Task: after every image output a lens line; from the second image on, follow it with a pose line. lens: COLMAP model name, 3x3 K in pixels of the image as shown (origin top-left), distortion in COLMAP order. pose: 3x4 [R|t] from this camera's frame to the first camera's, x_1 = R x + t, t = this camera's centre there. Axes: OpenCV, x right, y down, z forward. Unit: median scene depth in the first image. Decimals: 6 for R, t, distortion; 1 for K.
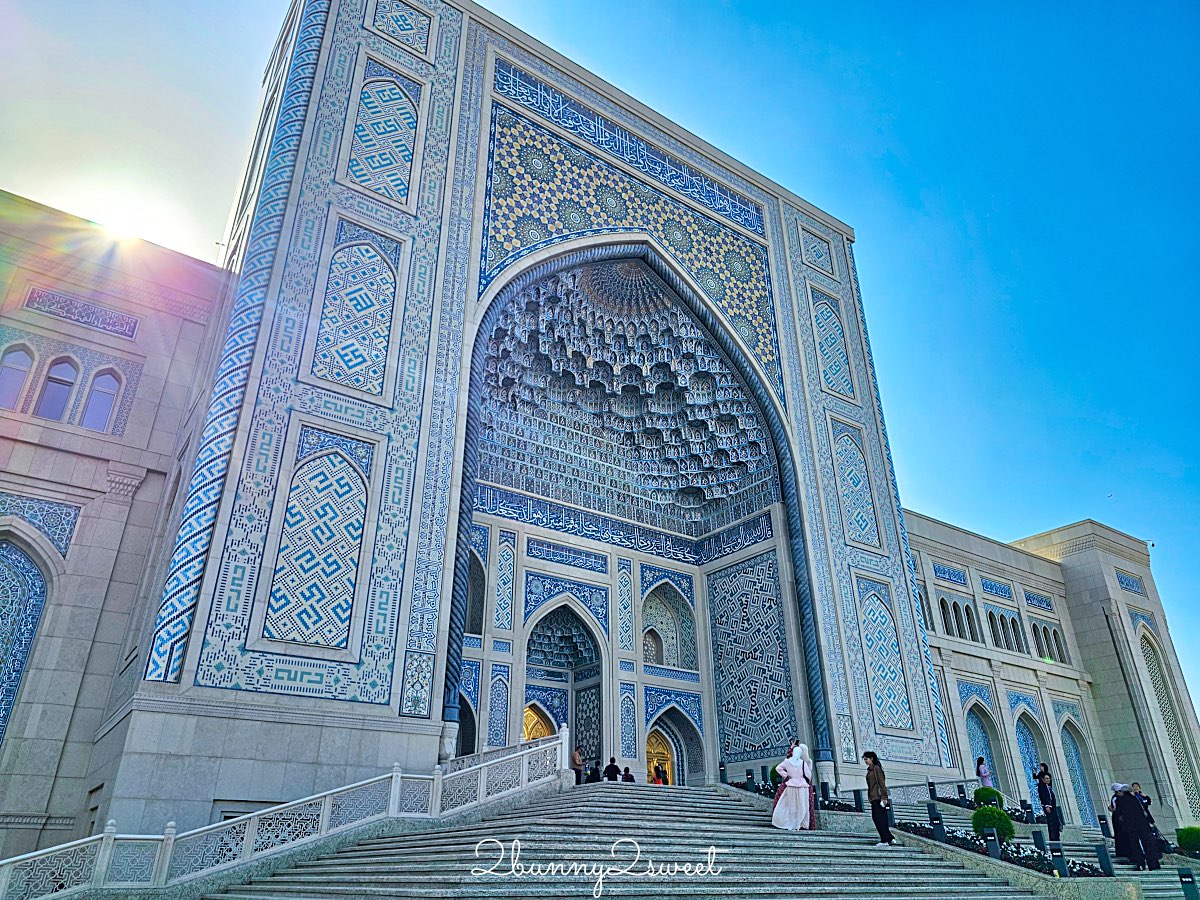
lens RADIAL K [[804.1, 0, 595.3], [0, 804.1, 448.2], [0, 0, 1]] dist [0.027805, 0.012169]
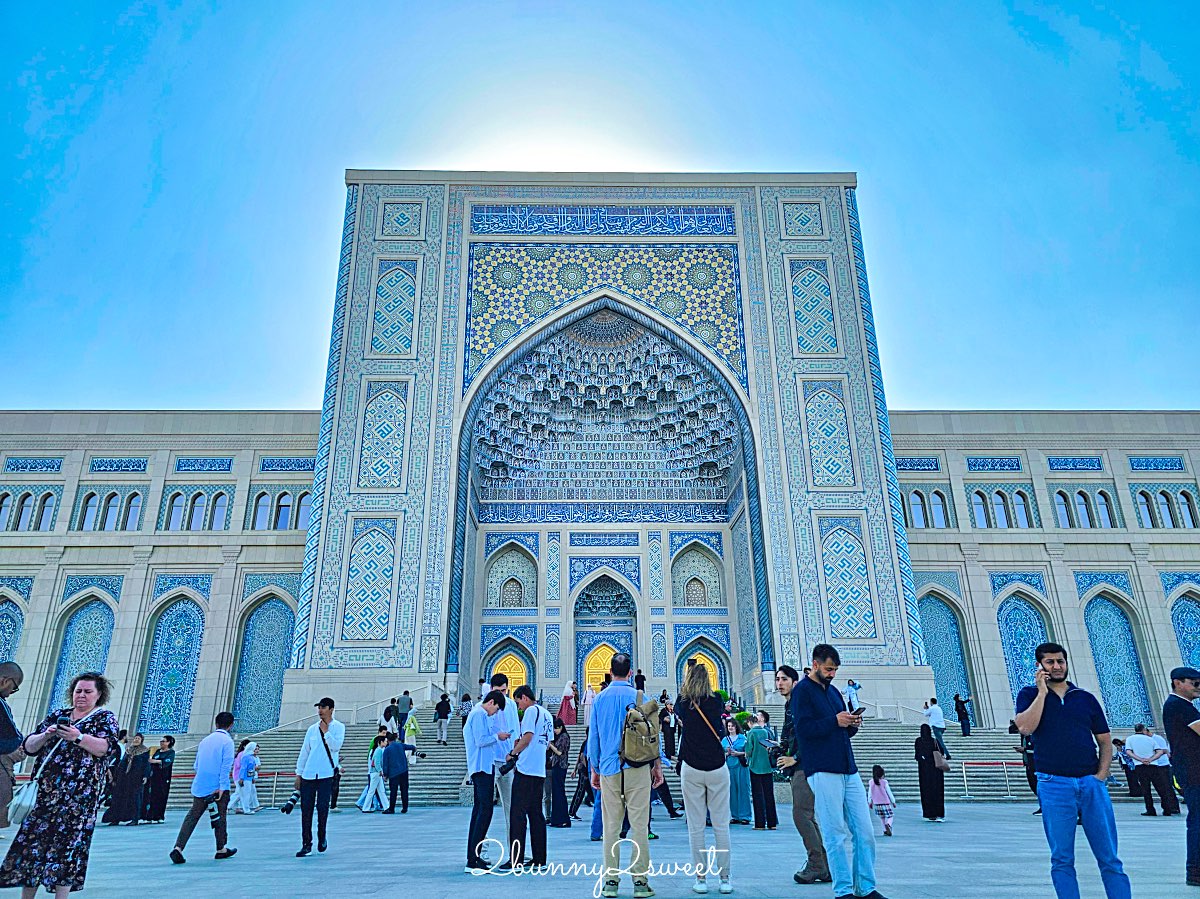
lens RADIAL K [[804.1, 0, 597.5], [0, 804.1, 443.3], [0, 0, 1]] dist [0.027805, 0.012169]
pose [[0.842179, -0.210299, -0.496497, 0.771612], [0.258636, 0.965517, 0.029750, -0.079039], [0.473120, -0.153467, 0.867528, -0.205781]]
